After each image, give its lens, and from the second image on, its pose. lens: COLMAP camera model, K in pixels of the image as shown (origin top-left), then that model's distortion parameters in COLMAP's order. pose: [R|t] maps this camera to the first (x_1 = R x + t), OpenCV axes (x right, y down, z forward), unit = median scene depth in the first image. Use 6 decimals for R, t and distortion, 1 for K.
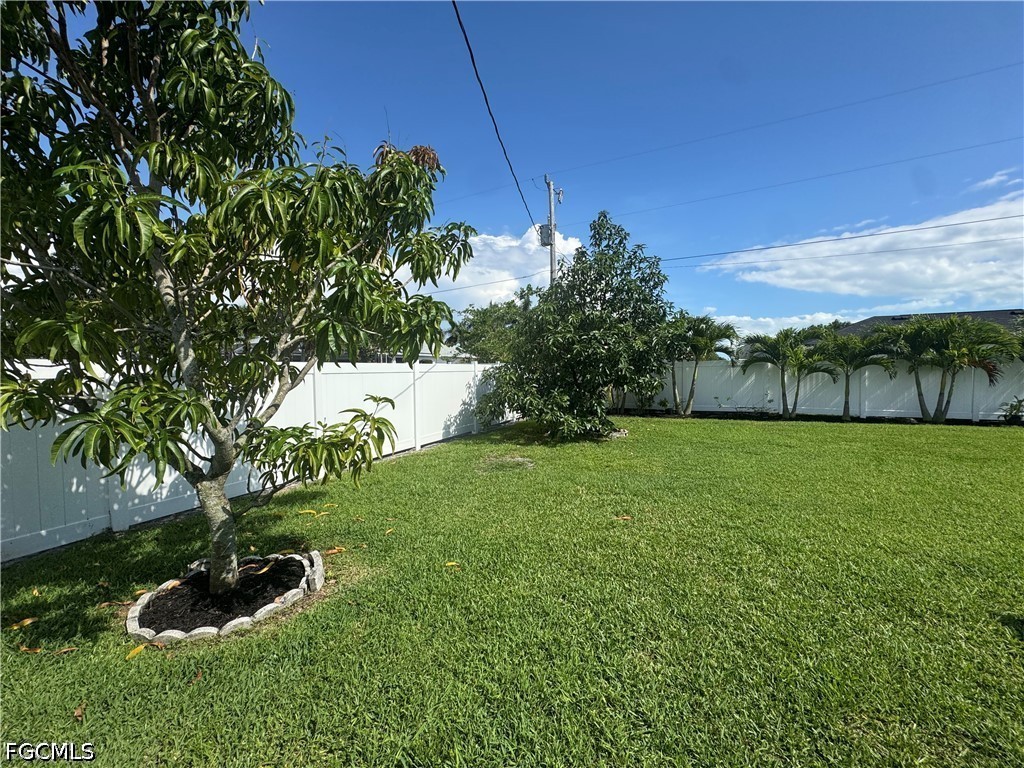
lens RADIAL K [[407.3, 0, 512.1], [0, 407.3, 391.0], [0, 0, 1]] dist [-0.006084, 0.002397]
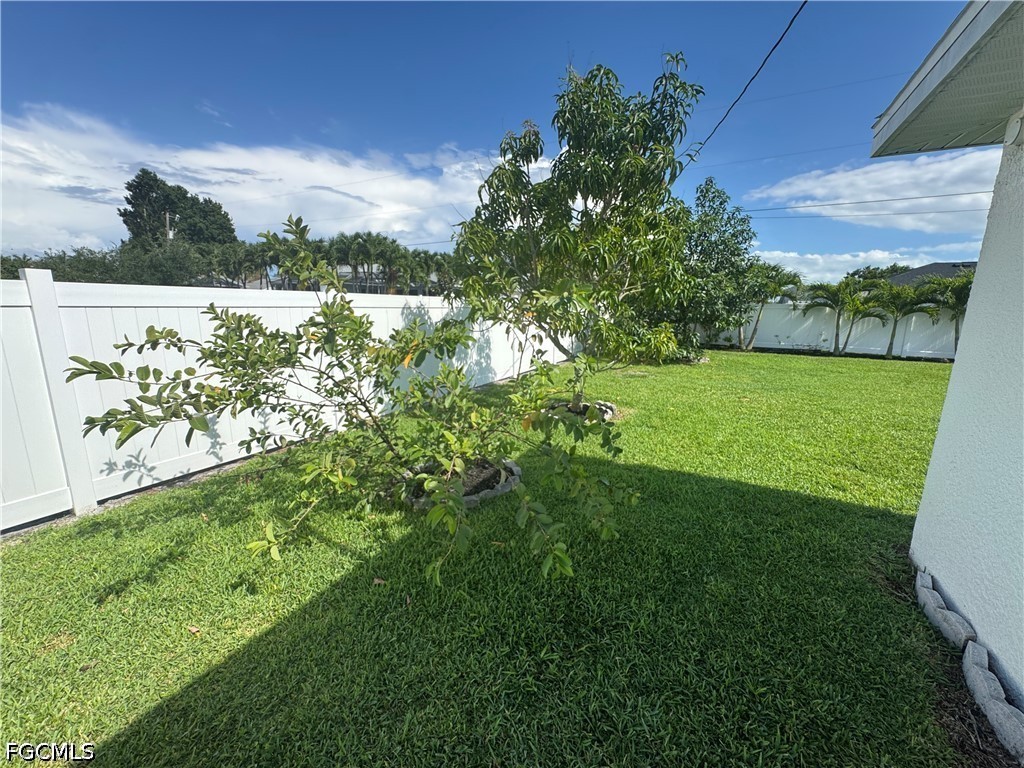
lens RADIAL K [[407.3, 0, 513.8], [0, 407.3, 389.6], [0, 0, 1]] dist [-0.006084, 0.002397]
pose [[0.997900, 0.040749, -0.050352, -0.204299], [-0.032279, 0.986772, 0.158866, 0.007486], [0.056160, -0.156907, 0.986015, -0.244347]]
